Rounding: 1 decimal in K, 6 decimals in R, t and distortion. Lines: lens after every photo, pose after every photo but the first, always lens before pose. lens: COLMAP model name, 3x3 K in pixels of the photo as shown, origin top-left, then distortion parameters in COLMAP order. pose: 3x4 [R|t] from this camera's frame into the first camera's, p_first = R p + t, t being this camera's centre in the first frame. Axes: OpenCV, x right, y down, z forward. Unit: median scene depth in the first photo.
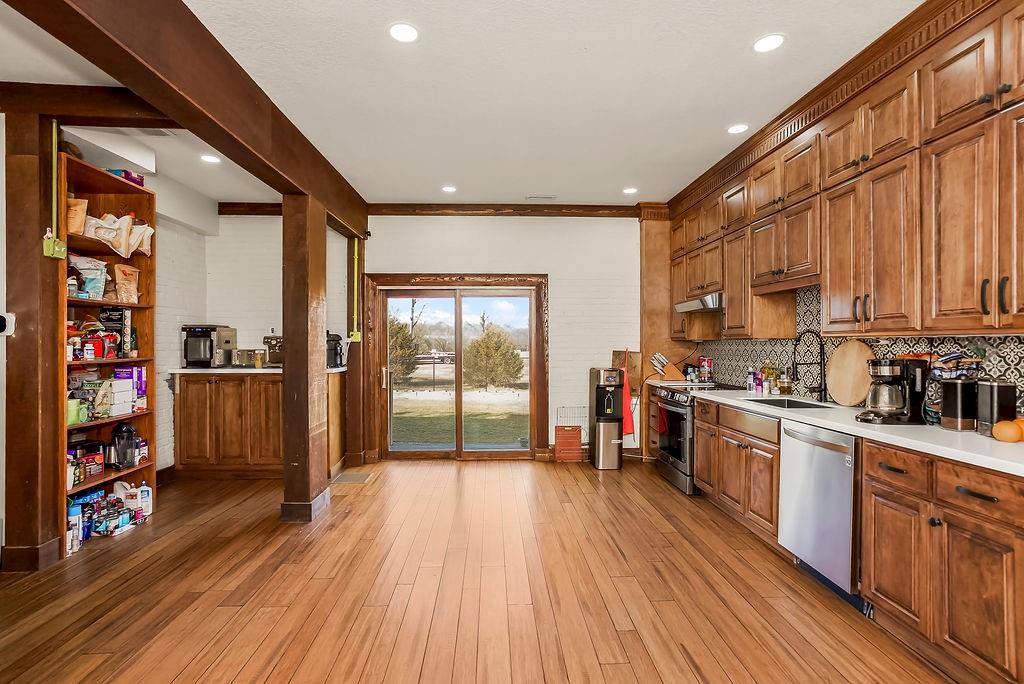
lens RADIAL K [[482.6, 0, 512.8], [0, 482.6, 347.1], [0, 0, 1]] dist [-0.034474, 0.000094]
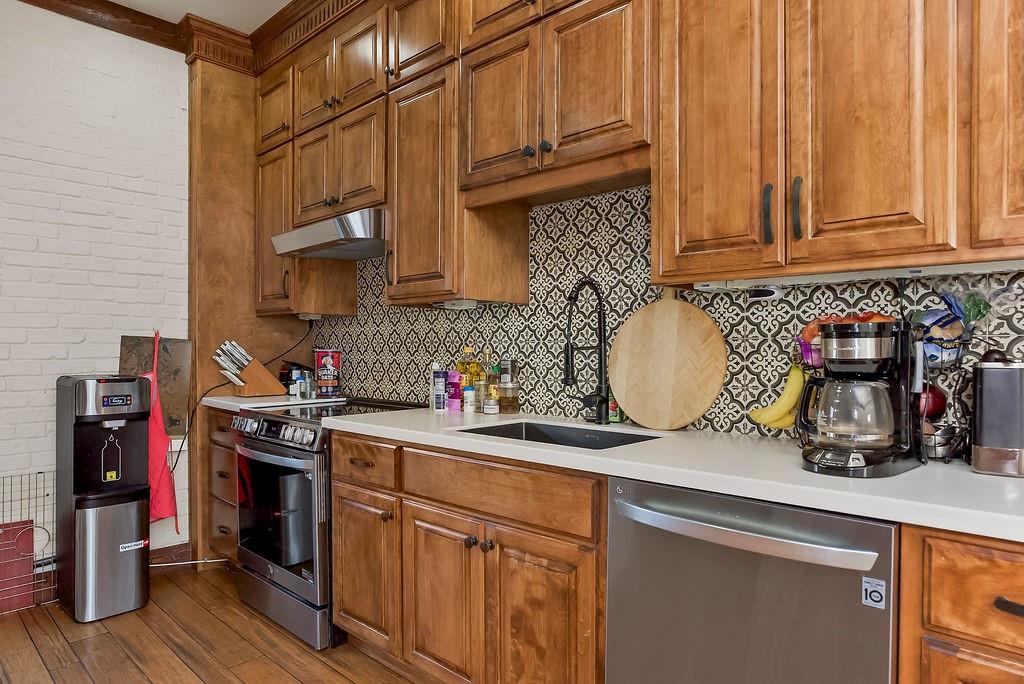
lens RADIAL K [[607.0, 0, 513.2], [0, 607.0, 354.5], [0, 0, 1]] dist [-0.046531, 0.033415]
pose [[0.710954, -0.005819, 0.703215, 0.106397], [0.002269, 0.999980, 0.005980, 0.030483], [-0.703235, -0.002656, 0.710953, 0.495005]]
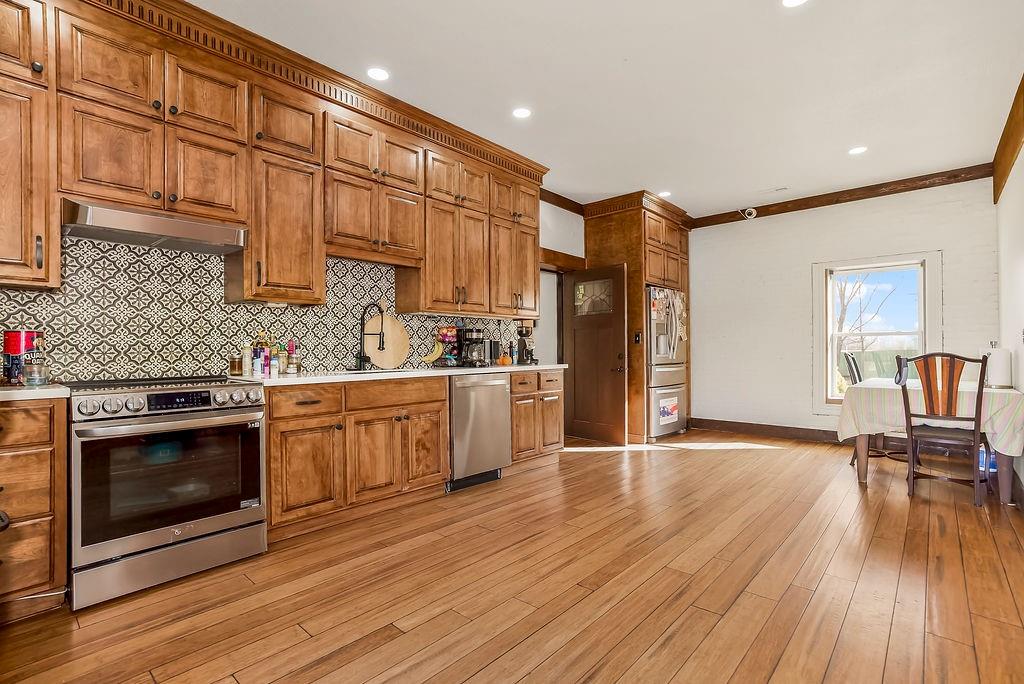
lens RADIAL K [[482.6, 0, 512.8], [0, 482.6, 347.1], [0, 0, 1]] dist [-0.034474, 0.000094]
pose [[-0.711014, 0.009612, 0.703112, -0.293262], [0.011127, 0.999935, -0.002417, 0.056694], [-0.703089, 0.006105, -0.711075, 1.257556]]
